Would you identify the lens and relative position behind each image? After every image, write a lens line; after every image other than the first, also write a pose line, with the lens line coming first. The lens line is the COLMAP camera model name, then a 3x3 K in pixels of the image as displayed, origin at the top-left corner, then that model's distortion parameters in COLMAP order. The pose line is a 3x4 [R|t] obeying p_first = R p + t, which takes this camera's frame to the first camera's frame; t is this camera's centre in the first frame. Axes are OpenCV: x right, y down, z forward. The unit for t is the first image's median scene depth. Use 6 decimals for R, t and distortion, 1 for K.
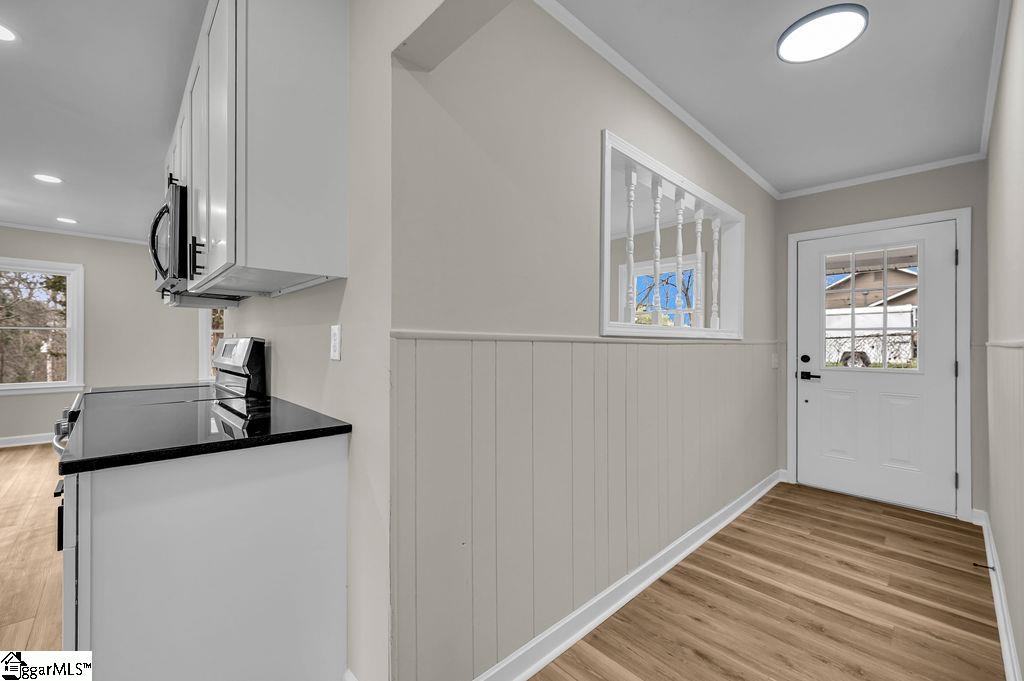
lens RADIAL K [[420.2, 0, 505.7], [0, 420.2, 341.8], [0, 0, 1]] dist [-0.002898, 0.001006]
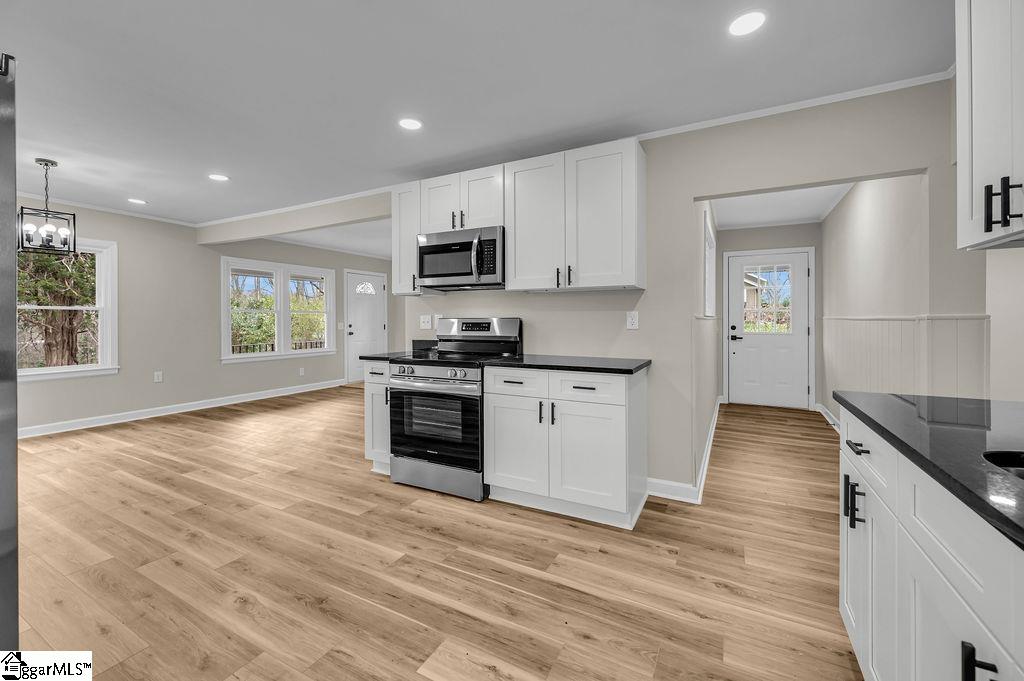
lens RADIAL K [[420.2, 0, 510.5], [0, 420.2, 323.8], [0, 0, 1]] dist [-0.002898, 0.001006]
pose [[0.946338, -0.011606, 0.322971, -0.666764], [0.008628, 0.999906, 0.010652, -0.000645], [-0.323064, -0.007294, 0.946349, -0.294163]]
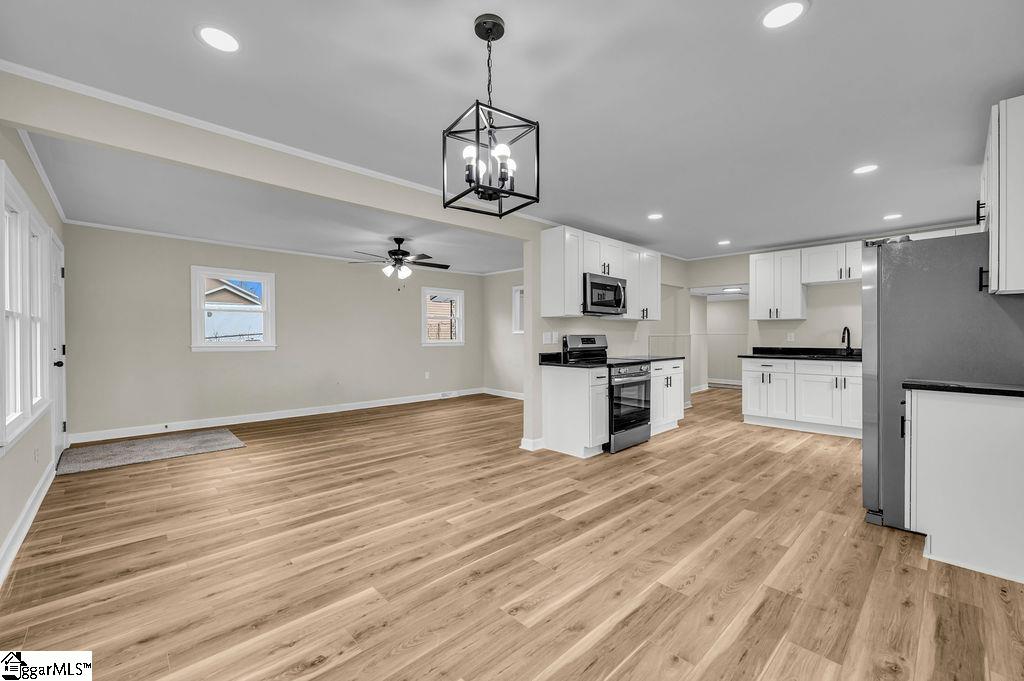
lens RADIAL K [[420.2, 0, 512.0], [0, 420.2, 338.7], [0, 0, 1]] dist [-0.002898, 0.001006]
pose [[-0.007193, -0.014741, 0.999865, -1.825035], [0.003095, 0.999886, 0.014764, -0.013198], [-0.999969, 0.003201, -0.007147, 0.911110]]
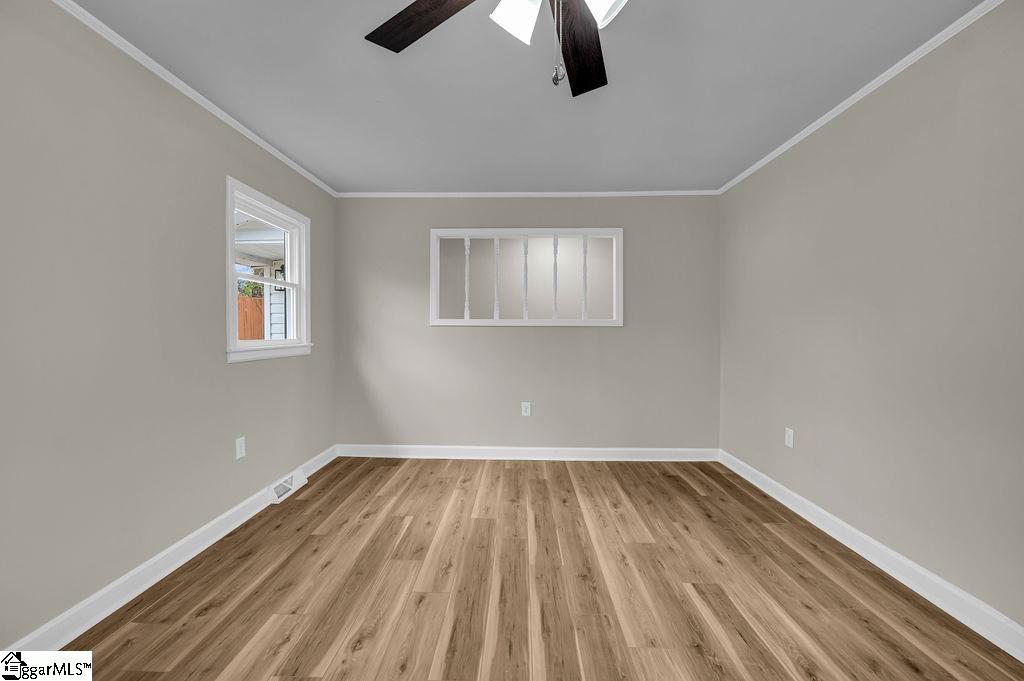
lens RADIAL K [[420.2, 0, 508.6], [0, 420.2, 334.5], [0, 0, 1]] dist [-0.002898, 0.001006]
pose [[-0.711694, -0.008795, 0.702434, -0.467416], [-0.001727, 0.999941, 0.010770, 0.004248], [-0.702487, 0.006452, -0.711667, 1.537442]]
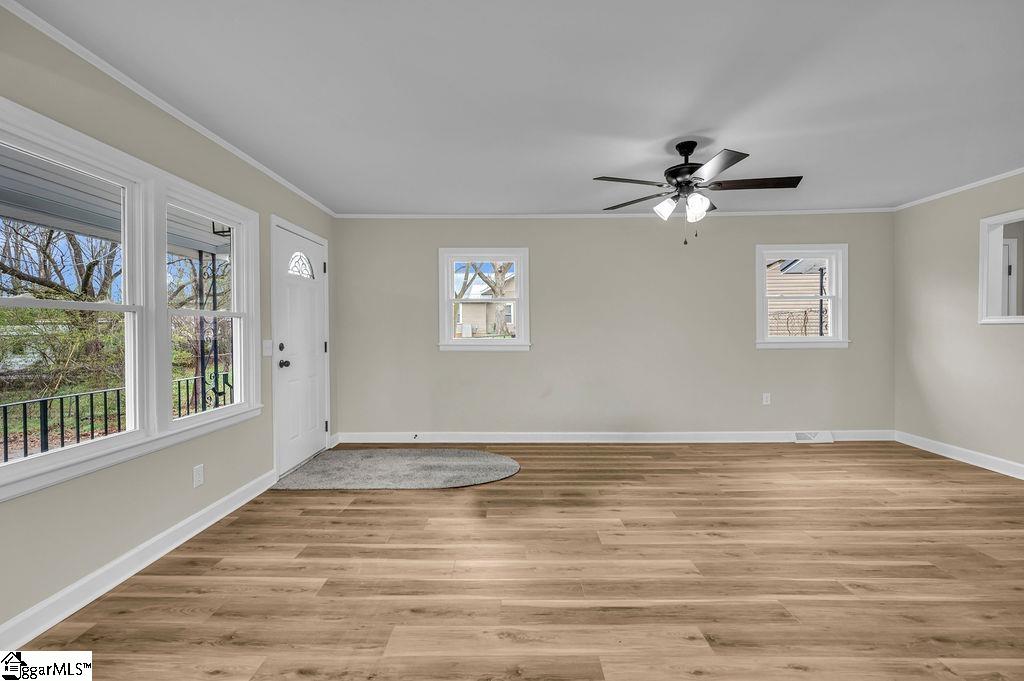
lens RADIAL K [[455.0, 0, 506.3], [0, 455.0, 334.7], [0, 0, 1]] dist [-0.004388, -0.000024]
pose [[0.691529, -0.017466, 0.722137, -1.153326], [0.012411, 0.999847, 0.012298, -0.008936], [-0.722242, 0.000458, 0.691640, 0.960156]]
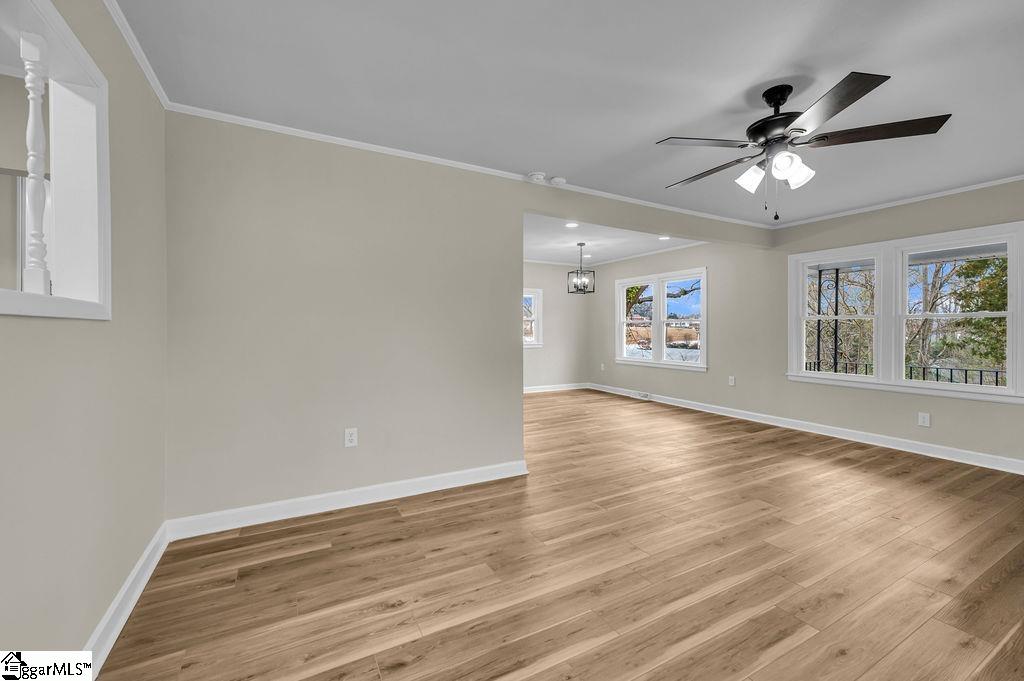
lens RADIAL K [[420.2, 0, 511.7], [0, 420.2, 331.1], [0, 0, 1]] dist [-0.002898, 0.001006]
pose [[-0.245880, -0.002856, -0.969296, 0.418557], [-0.005934, 0.999981, -0.001441, 0.005863], [0.969282, 0.005397, -0.245892, 1.082219]]
